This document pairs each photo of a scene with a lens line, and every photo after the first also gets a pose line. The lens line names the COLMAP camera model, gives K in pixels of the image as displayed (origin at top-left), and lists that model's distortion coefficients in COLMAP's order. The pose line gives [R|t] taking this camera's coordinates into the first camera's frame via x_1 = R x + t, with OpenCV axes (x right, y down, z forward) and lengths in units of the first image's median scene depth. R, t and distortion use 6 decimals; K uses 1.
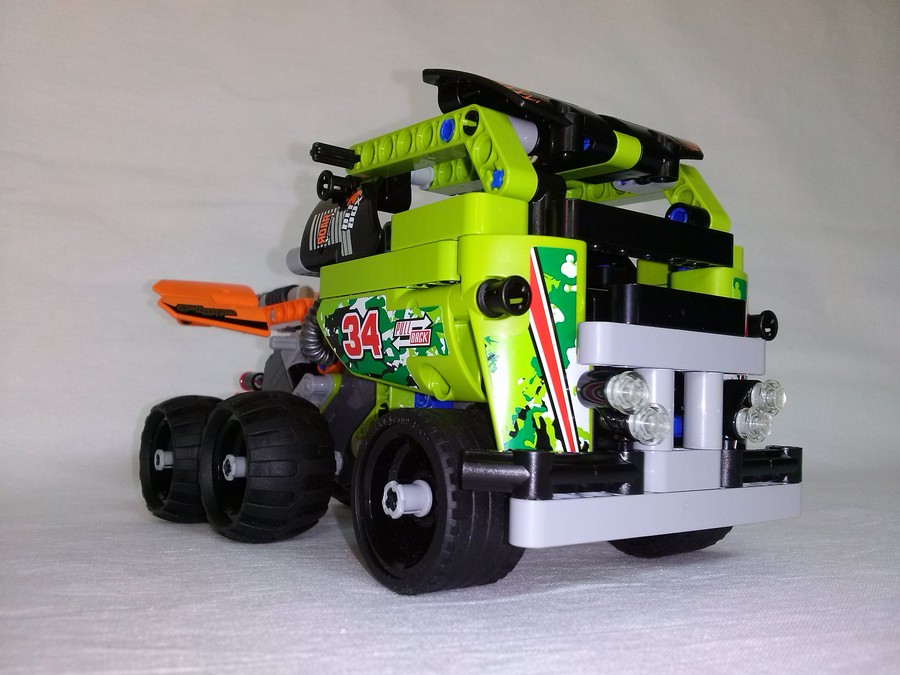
lens RADIAL K [[820.6, 0, 440.1], [0, 820.6, 370.2], [0, 0, 1]] dist [0.077043, -0.304033]
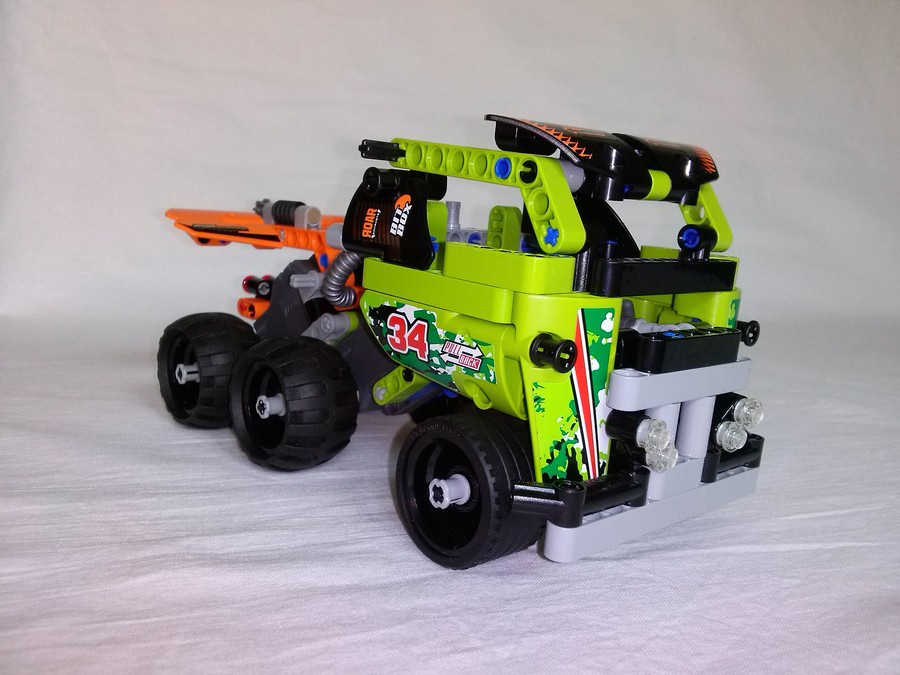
lens RADIAL K [[817.2, 0, 446.3], [0, 817.2, 373.7], [0, 0, 1]] dist [0.055295, -0.233914]
pose [[0.993868, 0.034016, 0.105215, -0.179502], [-0.060800, 0.962872, 0.263022, -0.328561], [-0.092361, -0.267806, 0.959036, -0.104499]]
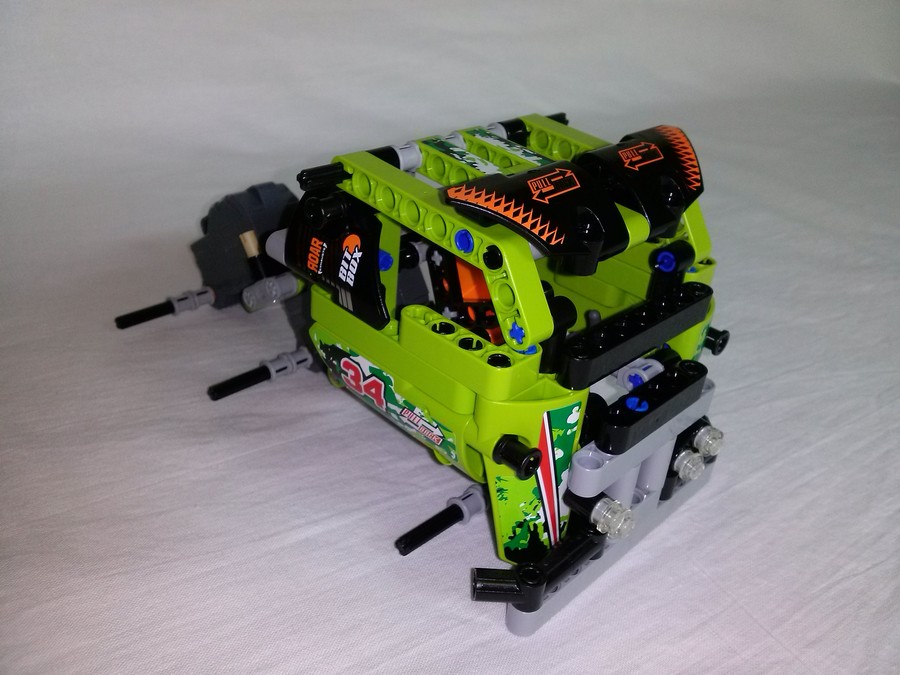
lens RADIAL K [[836.5, 0, 451.1], [0, 836.5, 365.8], [0, 0, 1]] dist [0.017111, 0.005405]
pose [[0.985834, -0.031493, 0.164741, -0.182107], [-0.068579, 0.820671, 0.567270, -0.770096], [-0.153064, -0.570532, 0.806886, 0.139551]]
